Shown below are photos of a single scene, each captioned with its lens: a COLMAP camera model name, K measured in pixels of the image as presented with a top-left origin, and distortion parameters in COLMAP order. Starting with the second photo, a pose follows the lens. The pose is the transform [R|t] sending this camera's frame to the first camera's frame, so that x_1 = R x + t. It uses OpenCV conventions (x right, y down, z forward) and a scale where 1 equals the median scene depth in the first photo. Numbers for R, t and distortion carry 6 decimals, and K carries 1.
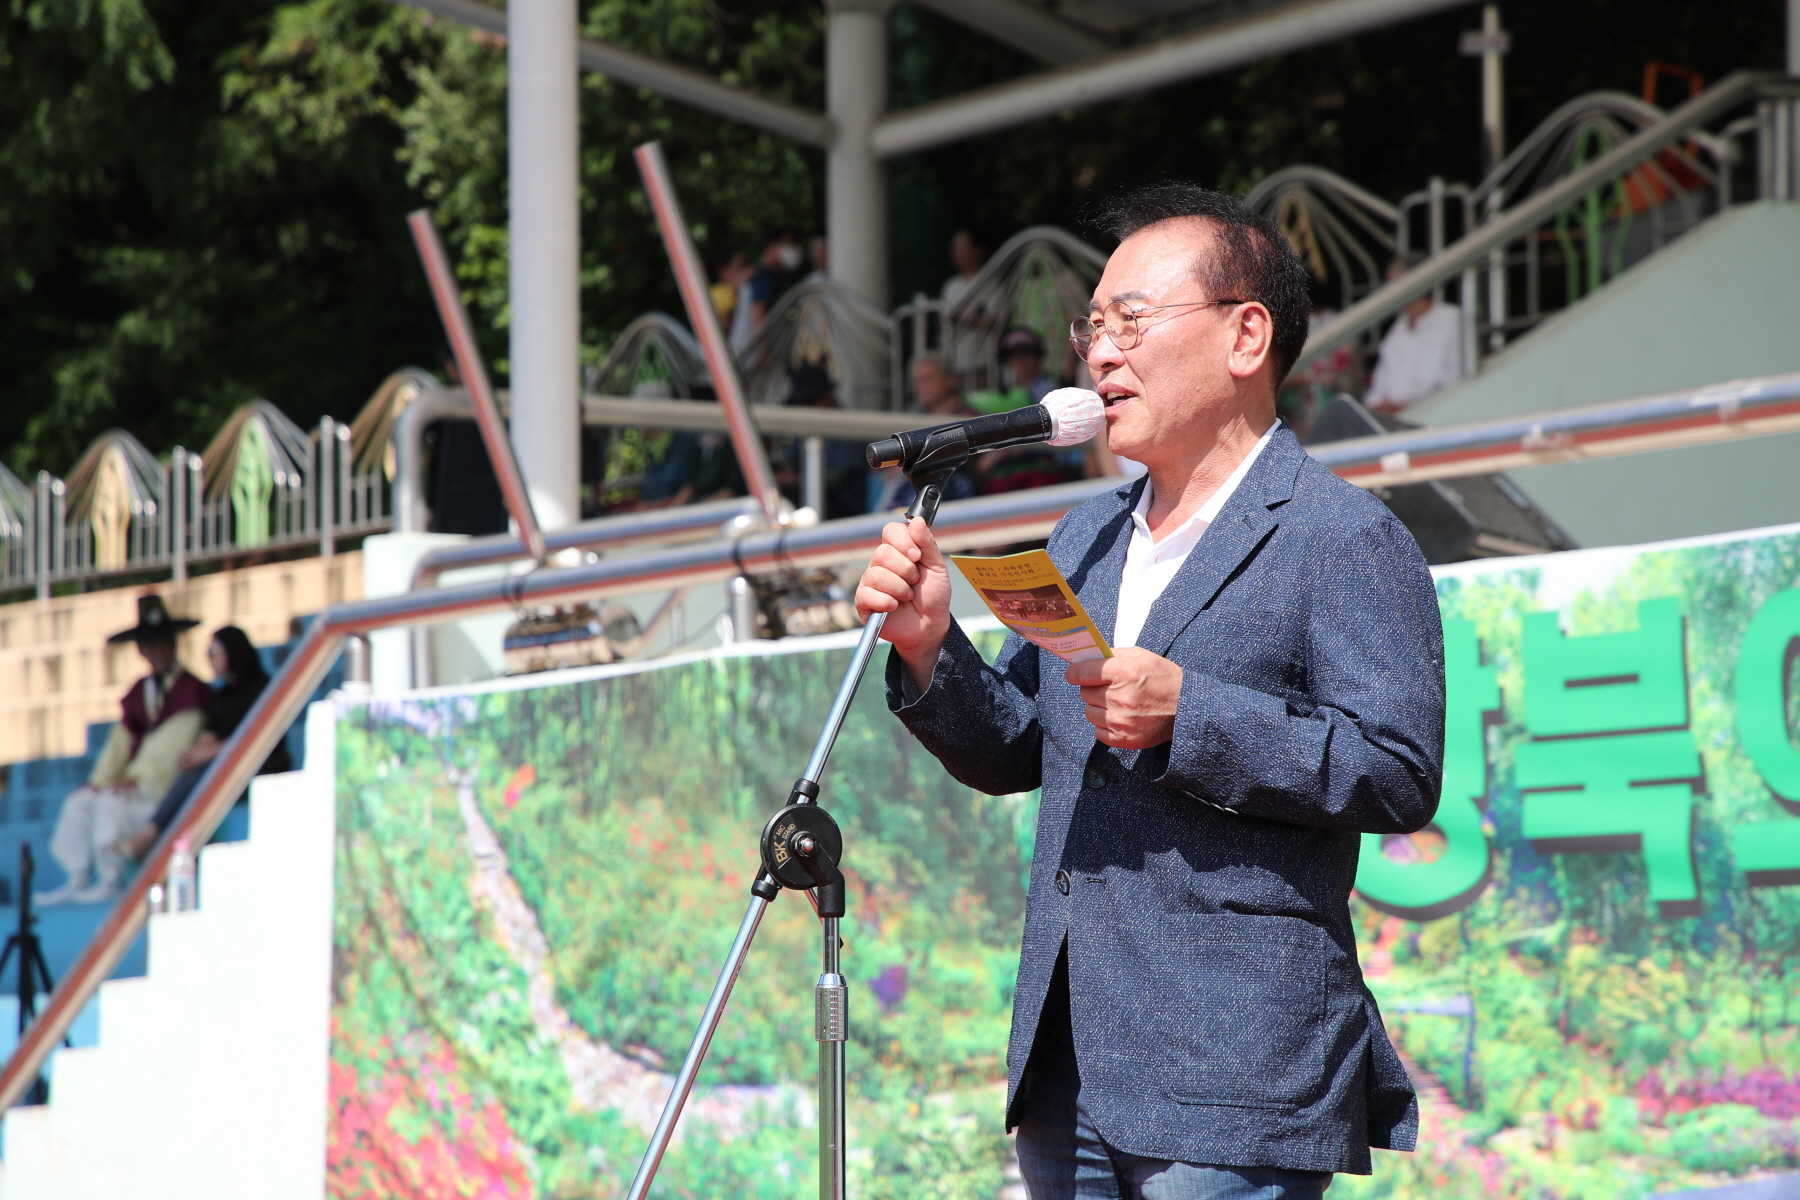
lens RADIAL K [[5076.4, 0, 905.6], [0, 5076.4, 592.6], [0, 0, 1]] dist [0.722415, -1.028369]
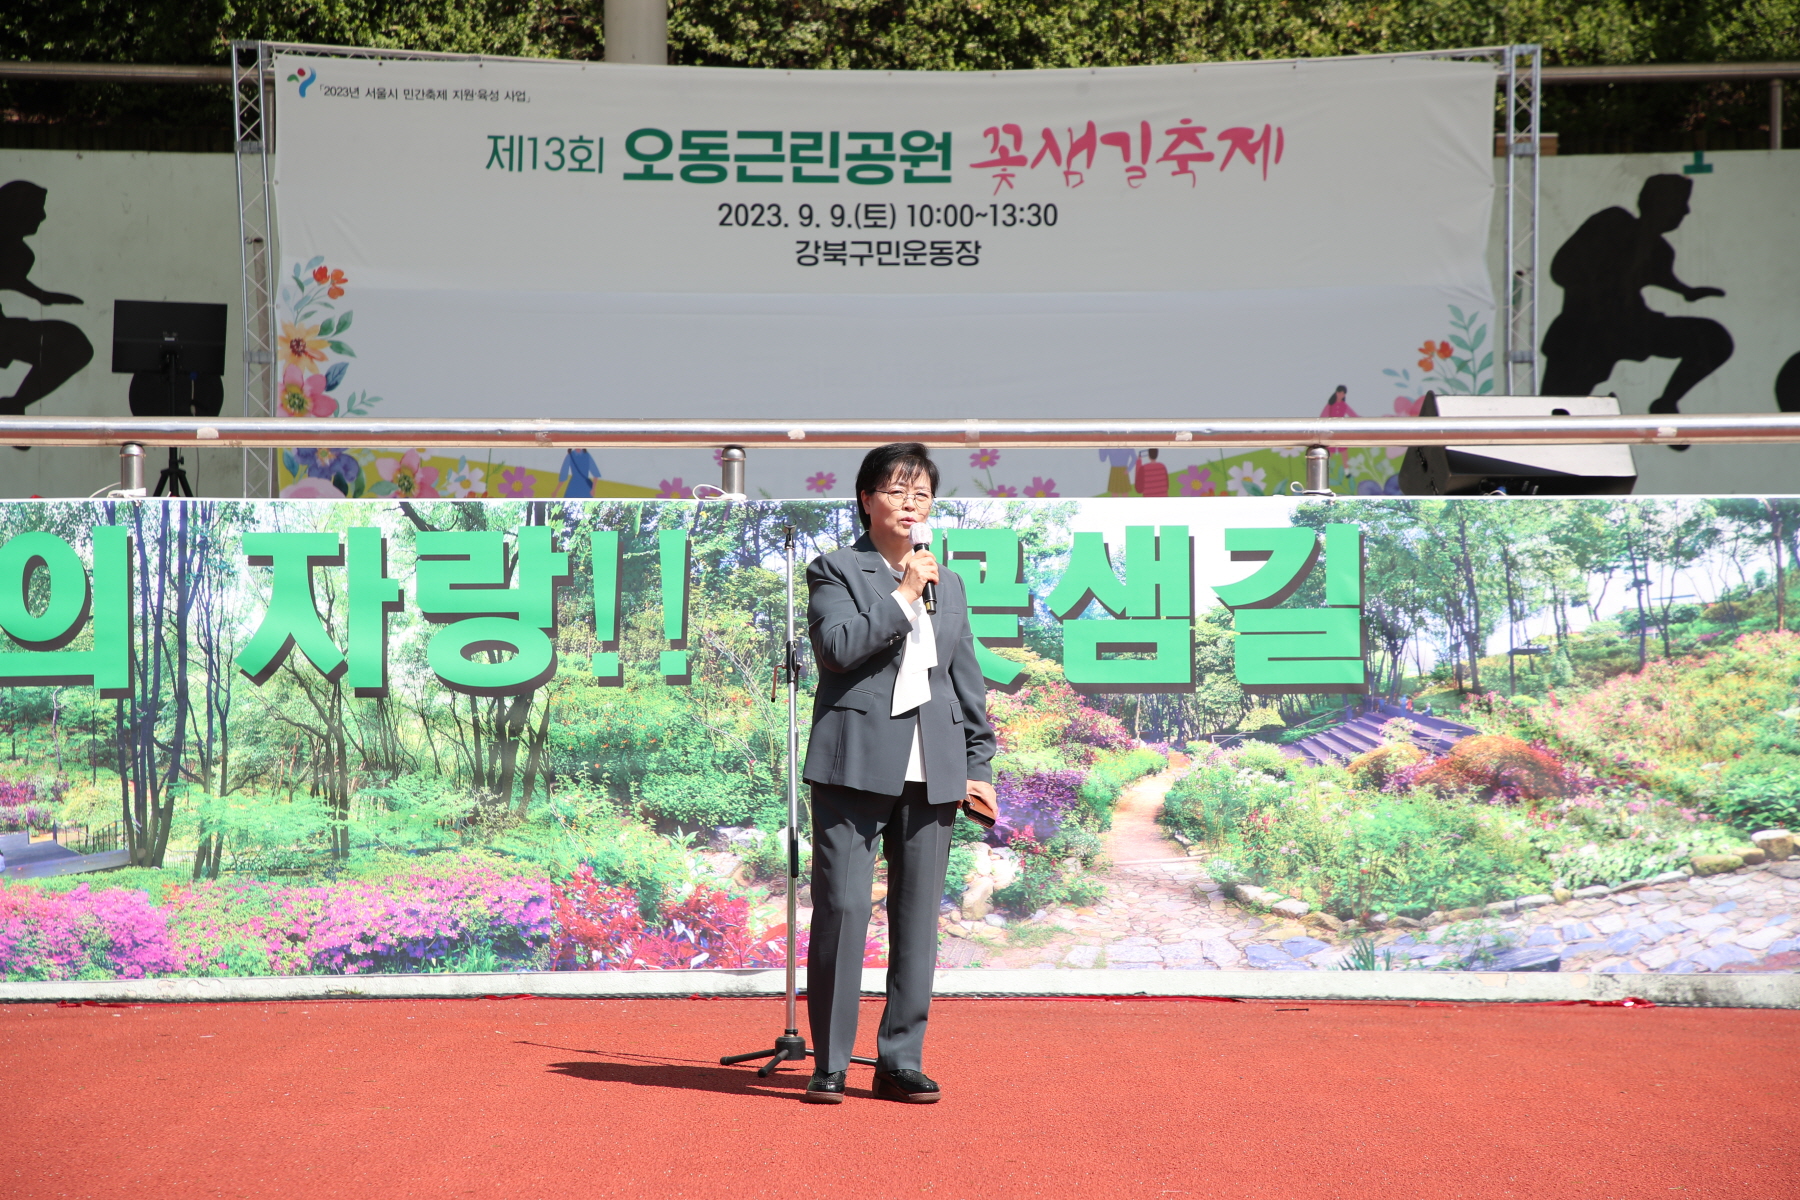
lens RADIAL K [[4885.1, 0, 904.9], [0, 4885.1, 591.3], [0, 0, 1]] dist [0.666347, -0.492565]
pose [[0.524305, 0.035957, 0.850771, -1.130379], [-0.071884, 0.997411, 0.002146, -0.005280], [-0.848491, -0.062282, 0.525533, -0.224400]]
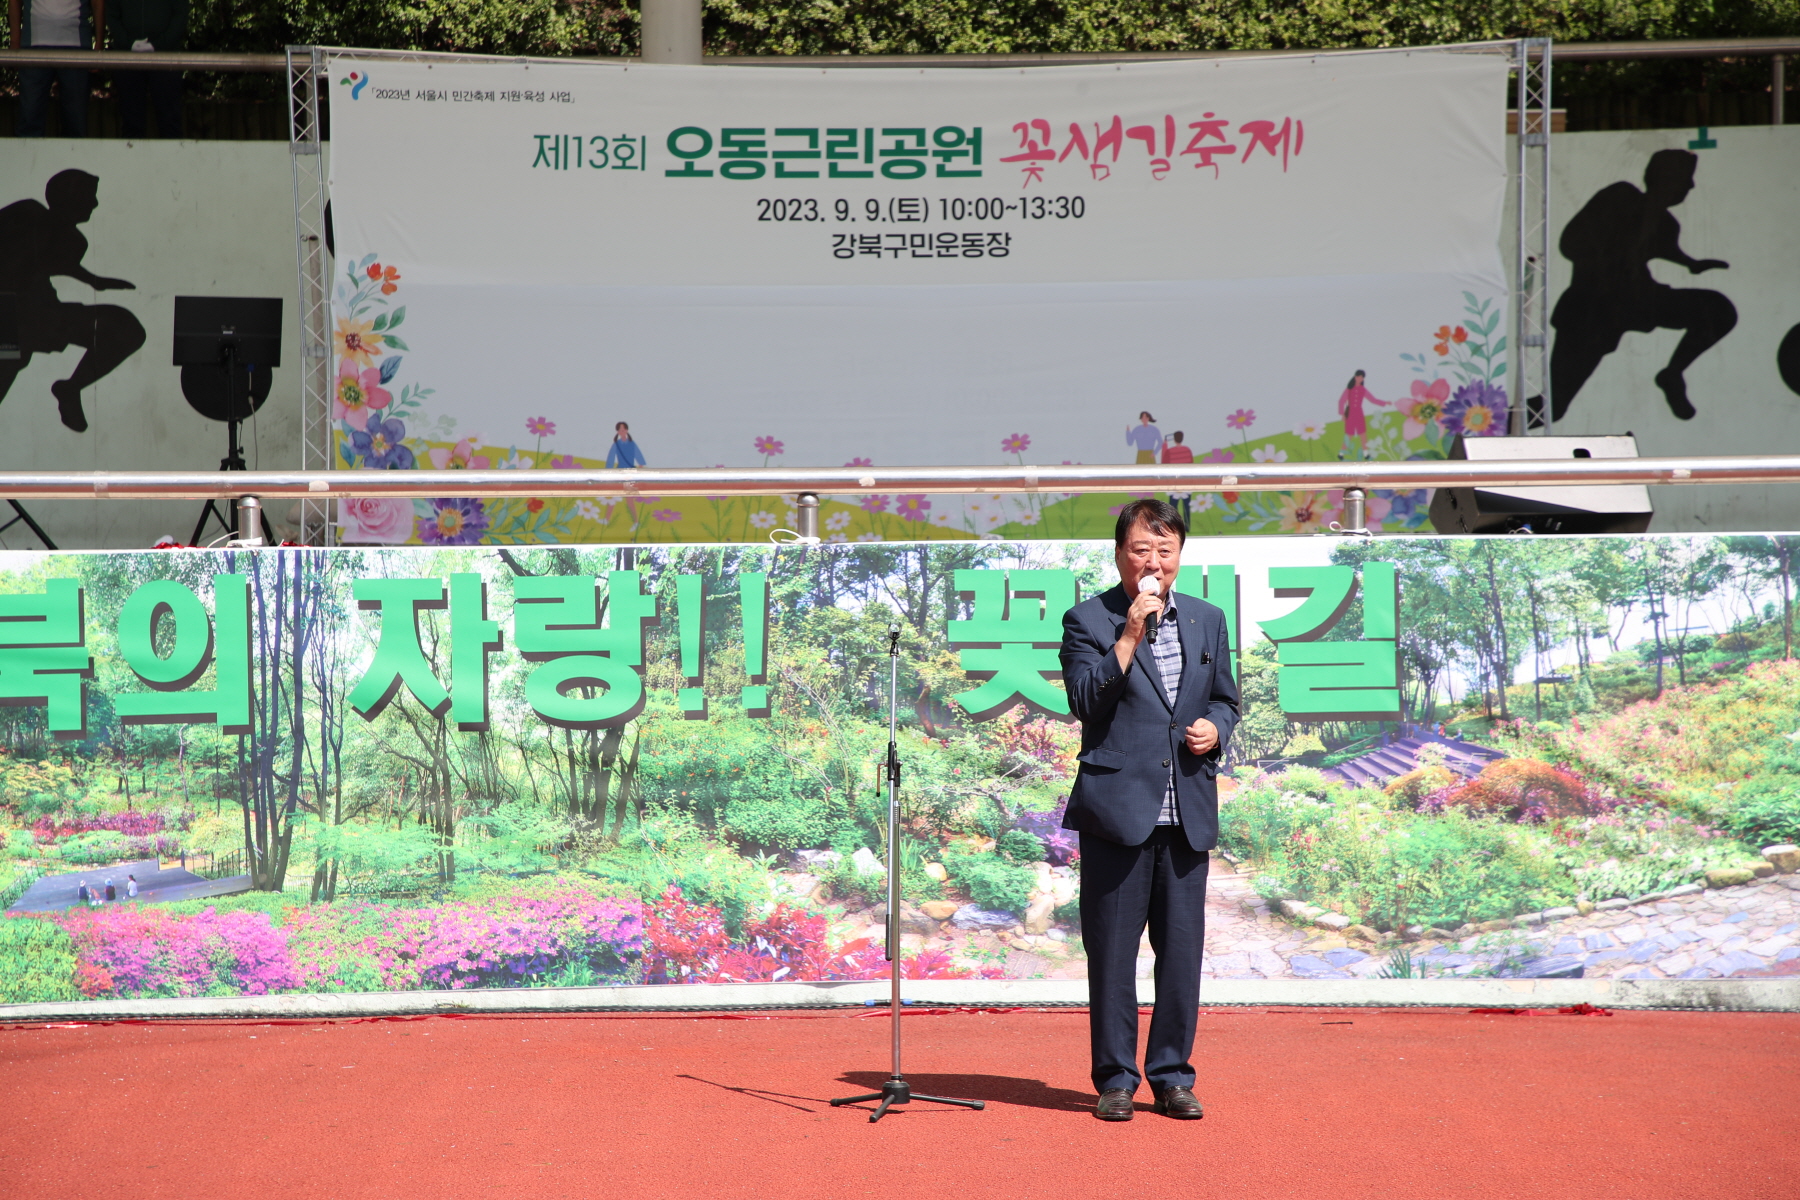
lens RADIAL K [[5076.4, 0, 905.6], [0, 5076.4, 592.6], [0, 0, 1]] dist [0.722415, -1.028369]
pose [[0.517838, 0.005170, 0.855463, -1.314196], [-0.064512, 0.997370, 0.033024, -0.075932], [-0.853043, -0.072289, 0.516809, -0.286899]]
